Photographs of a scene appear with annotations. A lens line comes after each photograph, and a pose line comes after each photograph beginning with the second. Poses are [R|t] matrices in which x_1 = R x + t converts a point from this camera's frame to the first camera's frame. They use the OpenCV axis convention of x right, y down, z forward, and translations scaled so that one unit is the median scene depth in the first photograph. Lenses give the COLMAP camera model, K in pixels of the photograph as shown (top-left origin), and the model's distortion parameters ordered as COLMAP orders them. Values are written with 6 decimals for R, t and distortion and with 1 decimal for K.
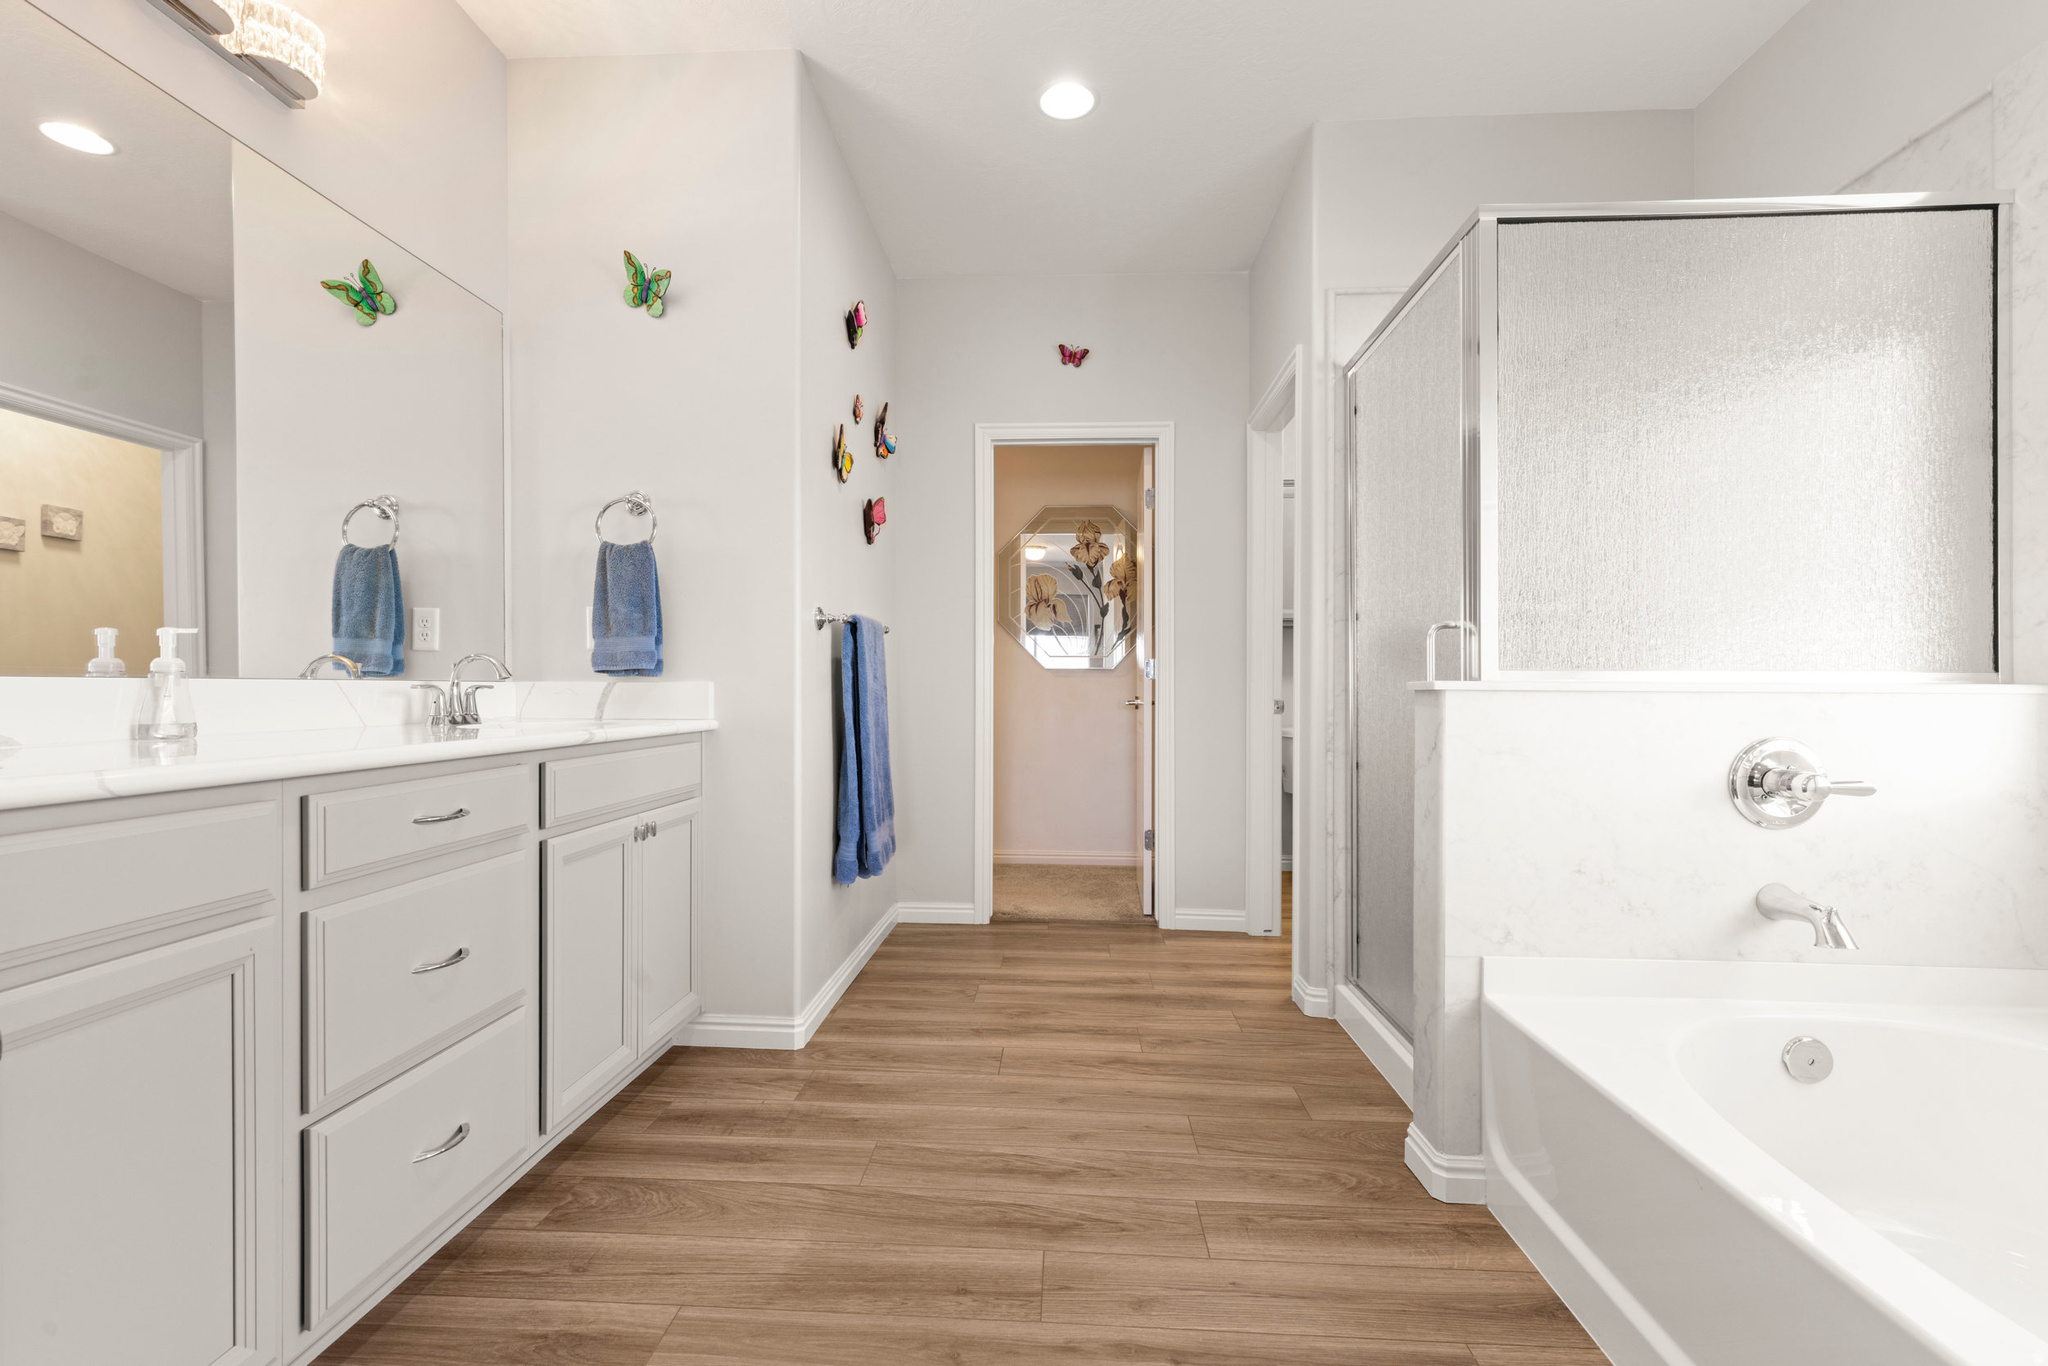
lens RADIAL K [[909.3, 0, 1018.0], [0, 909.3, 687.4], [0, 0, 1]] dist [0.008847, -0.001680]
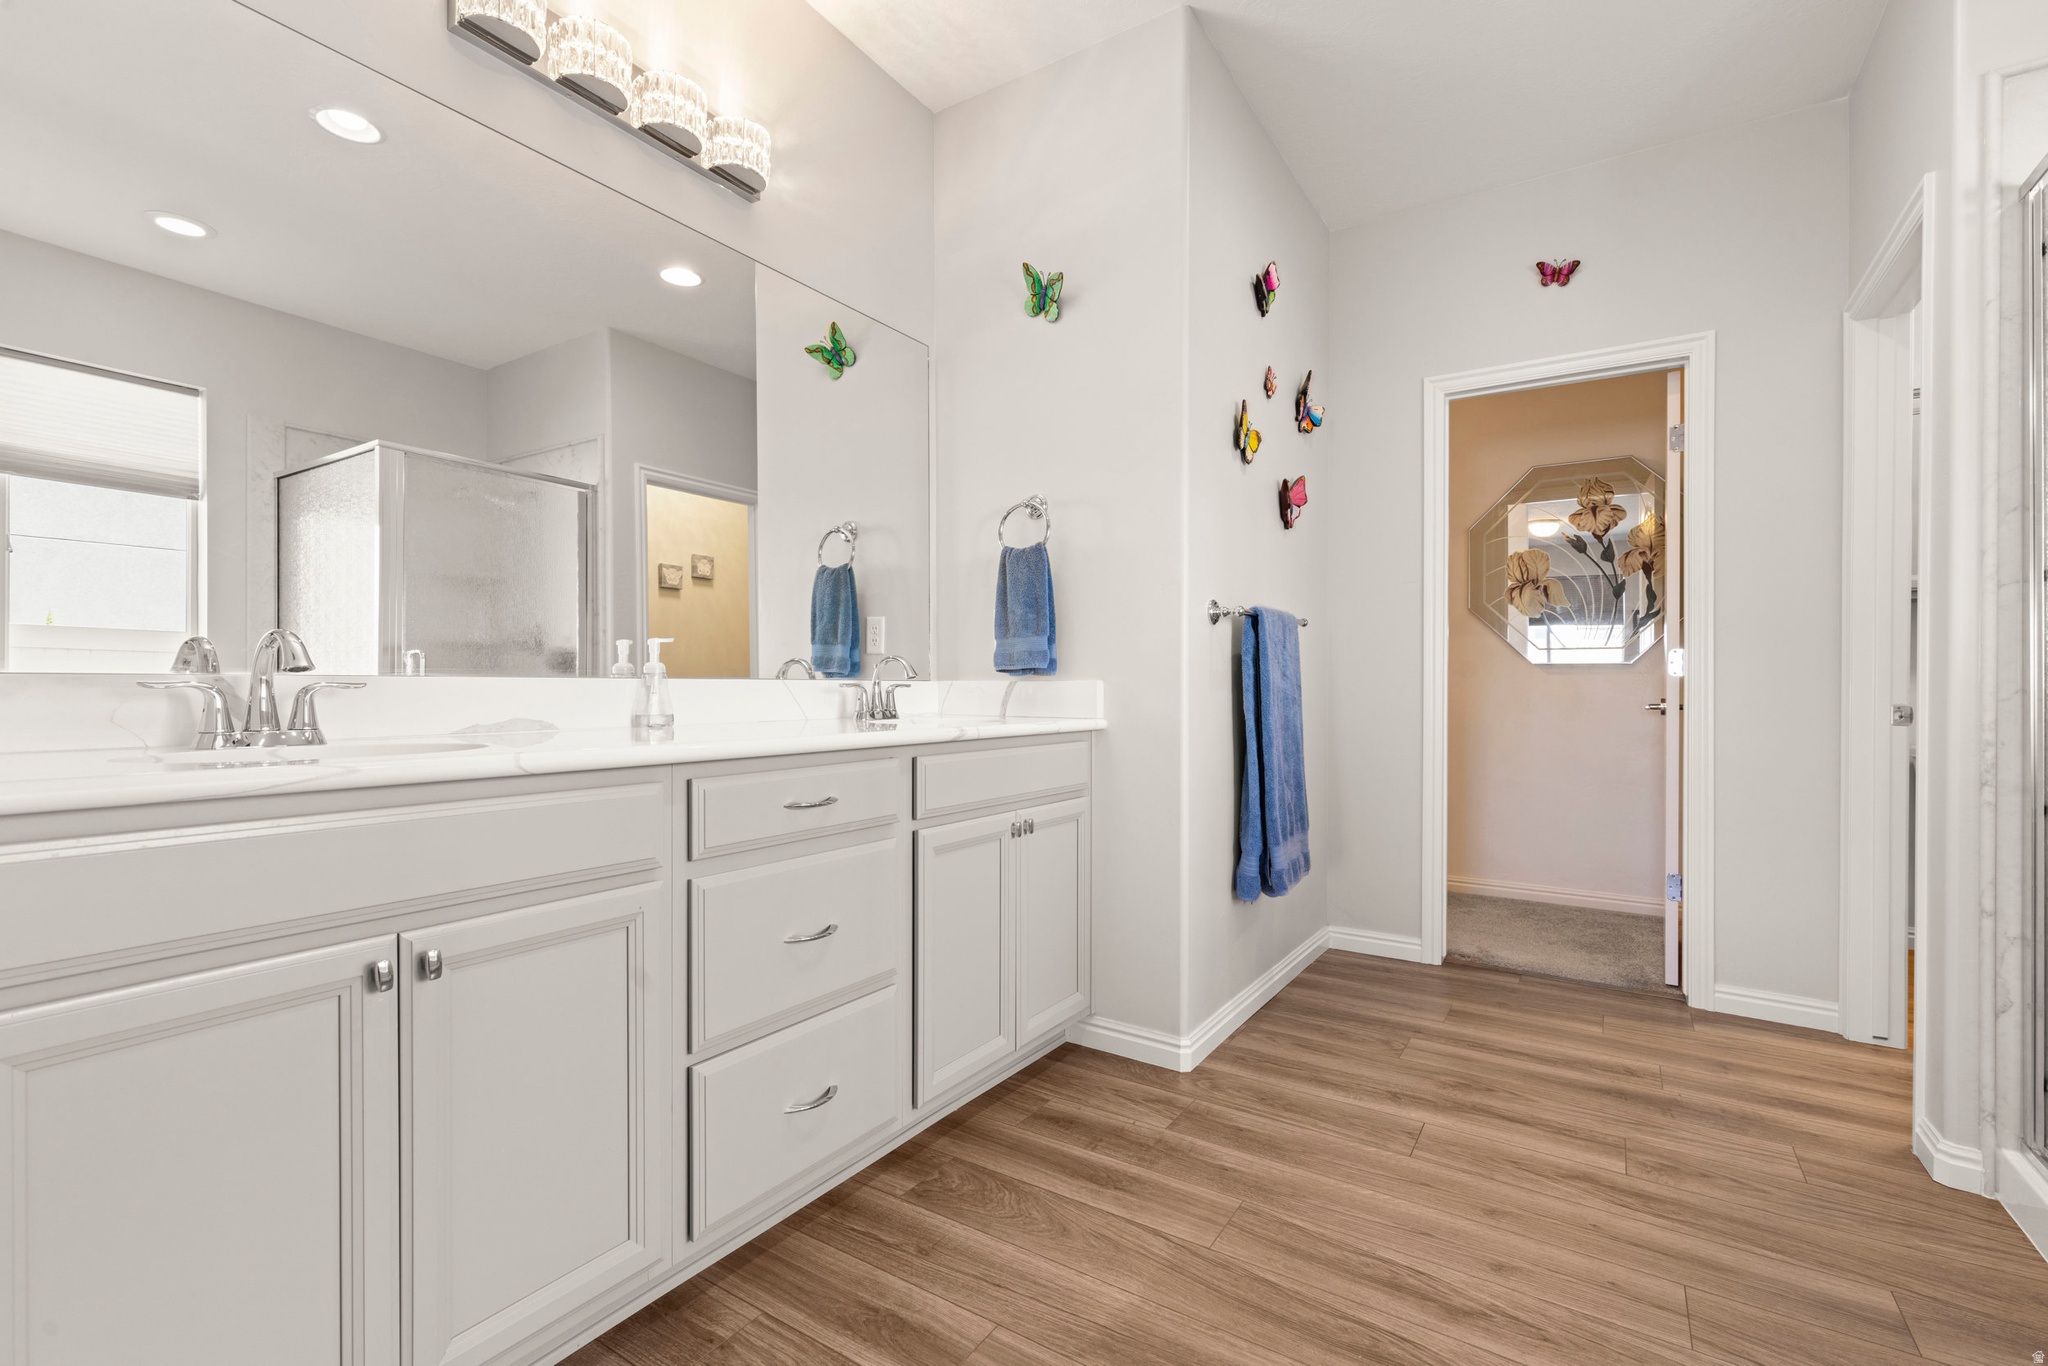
lens RADIAL K [[909.3, 0, 1022.3], [0, 909.3, 688.1], [0, 0, 1]] dist [0.008847, -0.001680]
pose [[0.867638, 0.001207, -0.497195, 0.080037], [-0.000591, 0.999999, 0.001397, 0.000633], [0.497197, -0.000918, 0.867637, 0.104124]]
